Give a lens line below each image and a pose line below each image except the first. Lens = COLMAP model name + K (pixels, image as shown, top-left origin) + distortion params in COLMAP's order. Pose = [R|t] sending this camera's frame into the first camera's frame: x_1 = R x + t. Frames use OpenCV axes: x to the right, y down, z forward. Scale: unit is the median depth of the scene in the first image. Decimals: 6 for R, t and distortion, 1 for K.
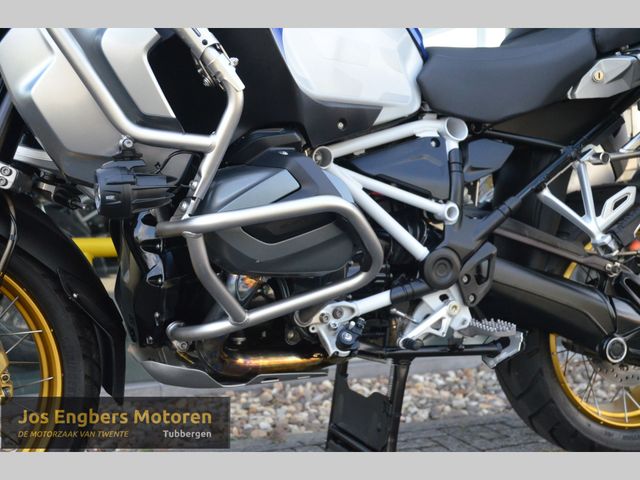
lens RADIAL K [[870.3, 0, 320.0], [0, 870.3, 240.0], [0, 0, 1]] dist [0.148264, 0.096013]
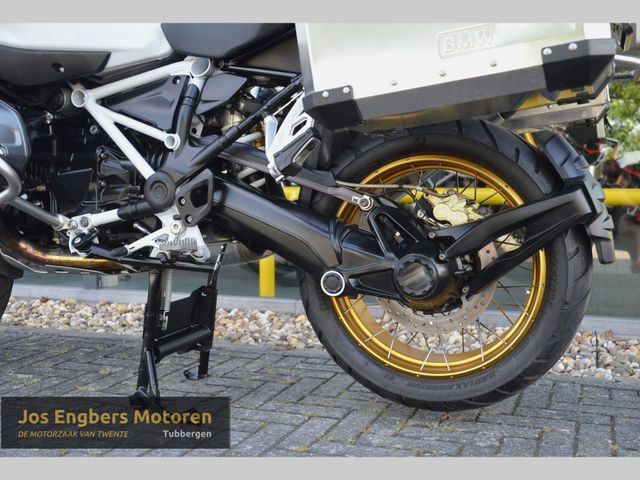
lens RADIAL K [[728.8, 0, 342.5], [0, 728.8, 246.5], [0, 0, 1]] dist [-0.052557, 0.390248]
pose [[0.729452, 0.065287, -0.680910, 0.956863], [-0.042033, 0.997832, 0.050645, 0.047149], [0.682740, -0.008322, 0.730614, 0.464165]]
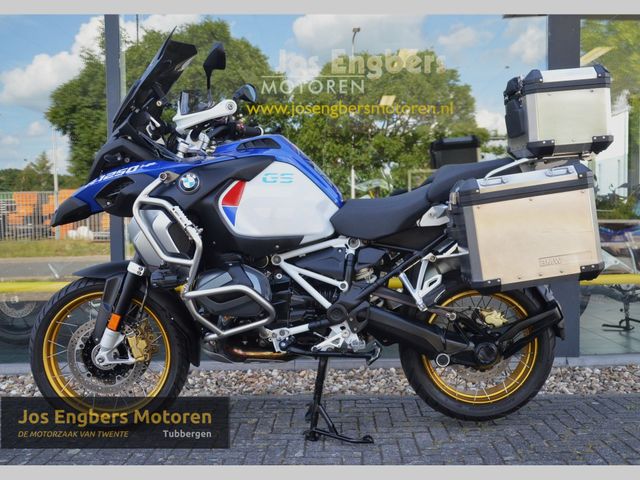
lens RADIAL K [[706.7, 0, 320.0], [0, 706.7, 240.0], [0, 0, 1]] dist [-0.039412, 0.009620]
pose [[0.909989, 0.008683, -0.414541, 0.772826], [-0.013774, 0.999862, -0.009293, -0.121088], [0.414403, 0.014166, 0.909983, -0.500204]]
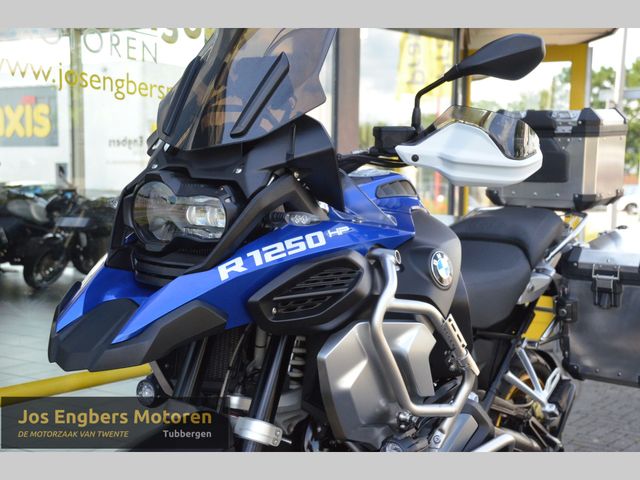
lens RADIAL K [[927.5, 0, 321.4], [0, 927.5, 253.7], [0, 0, 1]] dist [0.019031, 1.580249]
pose [[0.863219, -0.014180, 0.504630, -0.795159], [0.001102, 0.999656, 0.026205, -0.300869], [-0.504828, -0.022065, 0.862938, -0.139364]]
